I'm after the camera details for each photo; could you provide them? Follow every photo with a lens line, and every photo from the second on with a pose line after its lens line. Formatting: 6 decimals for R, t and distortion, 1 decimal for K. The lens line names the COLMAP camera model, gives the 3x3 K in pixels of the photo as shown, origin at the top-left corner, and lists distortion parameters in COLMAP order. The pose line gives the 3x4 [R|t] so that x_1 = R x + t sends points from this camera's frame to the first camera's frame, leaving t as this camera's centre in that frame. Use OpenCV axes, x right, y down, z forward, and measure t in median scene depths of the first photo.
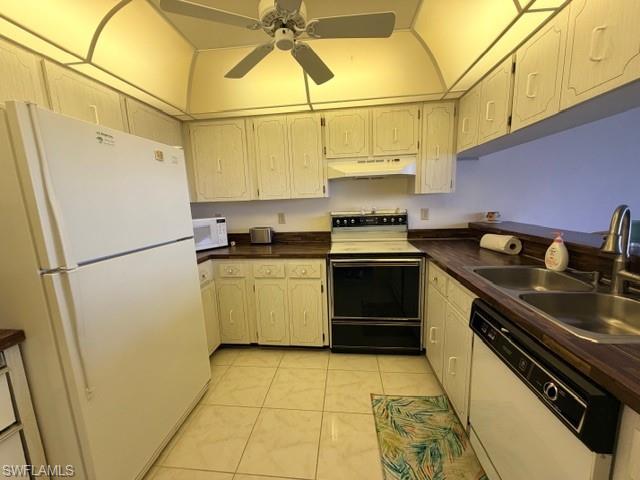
lens RADIAL K [[256.1, 0, 317.5], [0, 256.1, 240.5], [0, 0, 1]] dist [-0.002288, 0.000278]
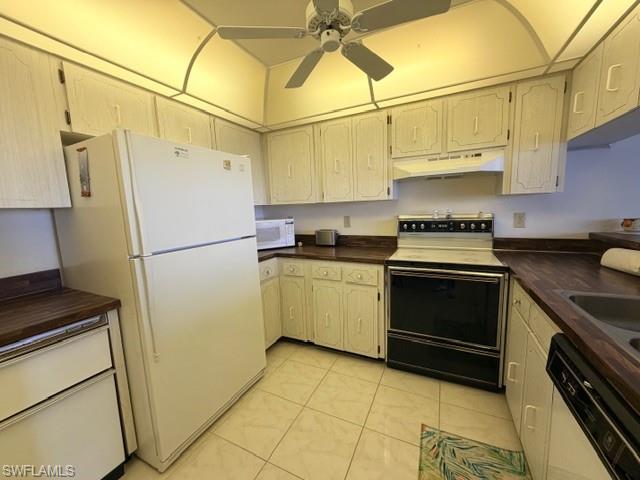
lens RADIAL K [[256.1, 0, 319.0], [0, 256.1, 240.5], [0, 0, 1]] dist [-0.002288, 0.000278]
pose [[0.940034, 0.046739, -0.337864, 0.127322], [-0.051176, 0.998681, -0.004232, -0.002391], [0.337221, 0.021269, 0.941185, 0.040537]]
